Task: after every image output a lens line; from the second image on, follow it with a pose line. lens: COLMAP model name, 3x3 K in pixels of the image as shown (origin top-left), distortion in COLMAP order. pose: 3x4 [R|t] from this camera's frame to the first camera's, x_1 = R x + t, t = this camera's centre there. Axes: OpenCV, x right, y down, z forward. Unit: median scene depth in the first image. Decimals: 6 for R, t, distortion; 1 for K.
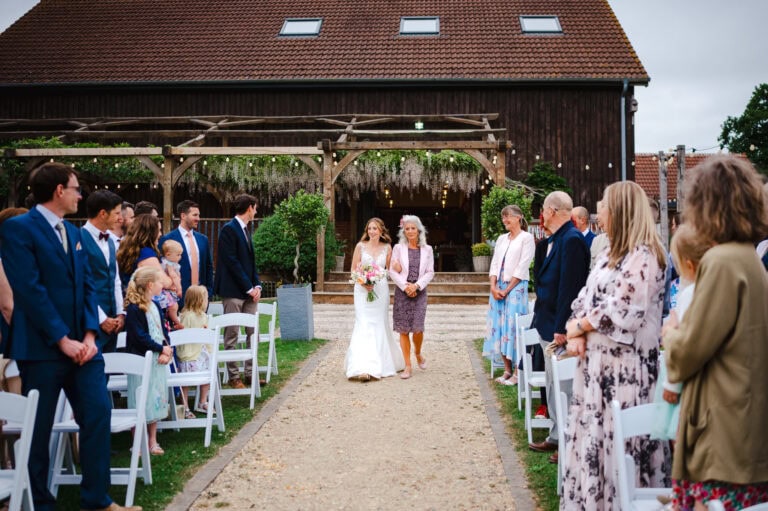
lens RADIAL K [[798.2, 0, 386.4], [0, 798.2, 255.5], [0, 0, 1]] dist [-0.109299, 0.000000]
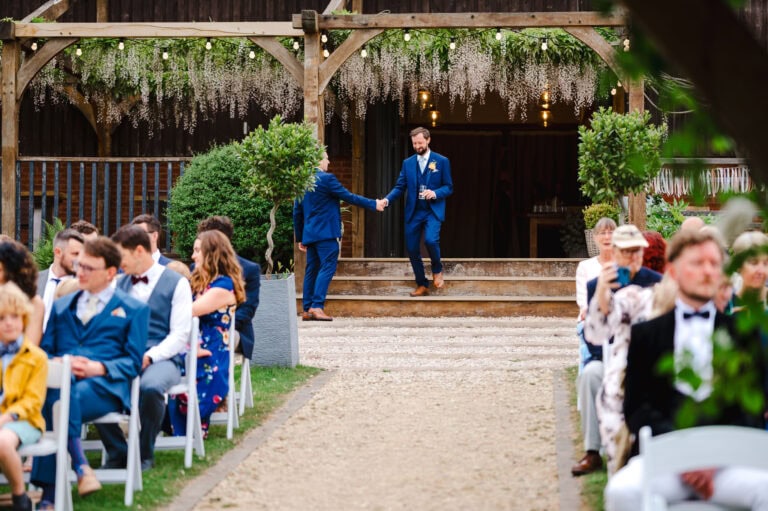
lens RADIAL K [[1869.6, 0, 383.7], [0, 1869.6, 256.2], [0, 0, 1]] dist [-0.078996, 0.000000]
pose [[0.999741, -0.001061, -0.022731, 0.003010], [0.001399, 0.999888, 0.014882, 0.001032], [0.022712, -0.014910, 0.999631, -0.250438]]
